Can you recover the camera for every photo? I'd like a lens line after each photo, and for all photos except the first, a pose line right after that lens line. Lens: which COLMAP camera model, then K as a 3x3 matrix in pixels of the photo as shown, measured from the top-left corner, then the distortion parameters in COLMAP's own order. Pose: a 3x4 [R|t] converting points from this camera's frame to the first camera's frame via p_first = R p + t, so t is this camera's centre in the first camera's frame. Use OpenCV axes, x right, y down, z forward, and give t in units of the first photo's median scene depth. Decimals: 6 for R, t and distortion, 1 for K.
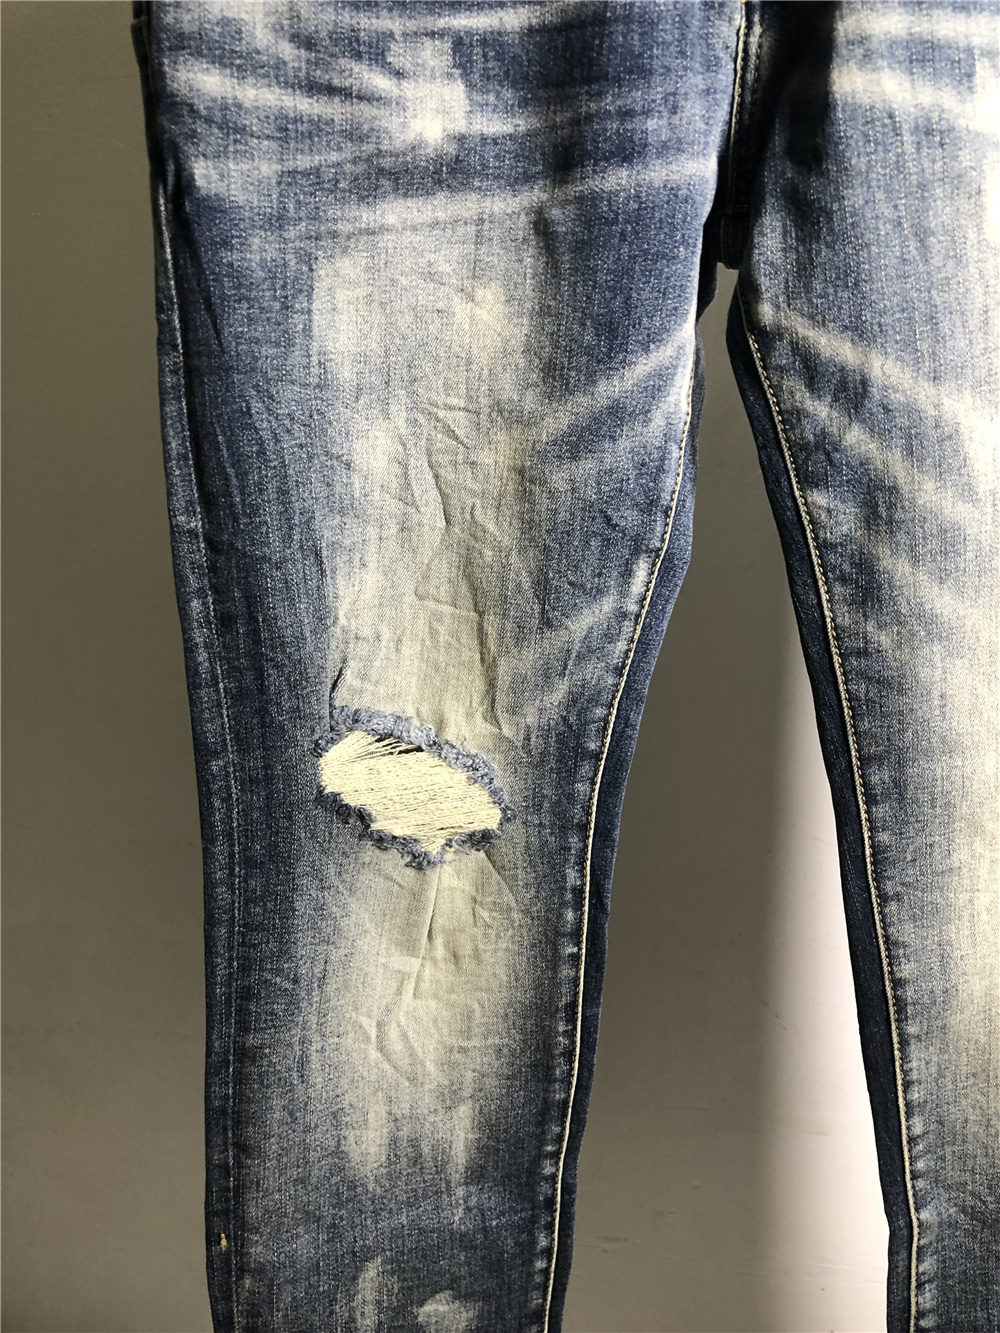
lens RADIAL K [[1112.2, 0, 497.7], [0, 1112.2, 637.1], [0, 0, 1]] dist [0.019626, -0.028250]
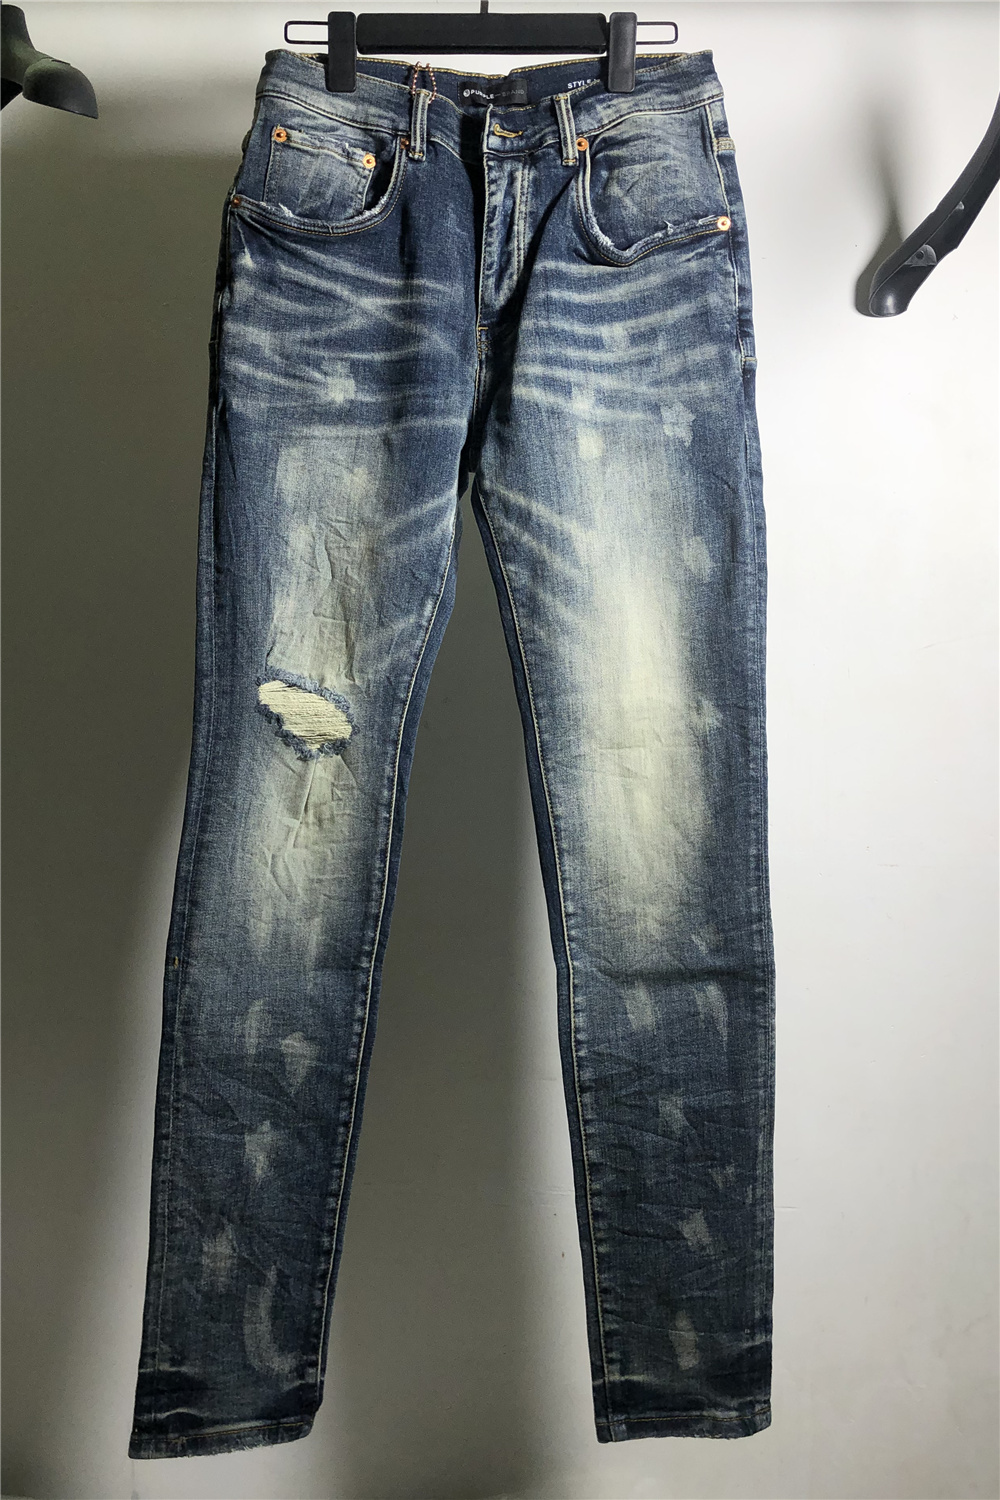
lens RADIAL K [[1419.0, 0, 474.7], [0, 1419.0, 704.3], [0, 0, 1]] dist [0.121493, -0.248726]
pose [[0.991330, 0.061627, 0.116045, -0.078046], [-0.019641, 0.942765, -0.332878, 0.997320], [-0.129918, 0.327712, 0.935802, -1.402728]]
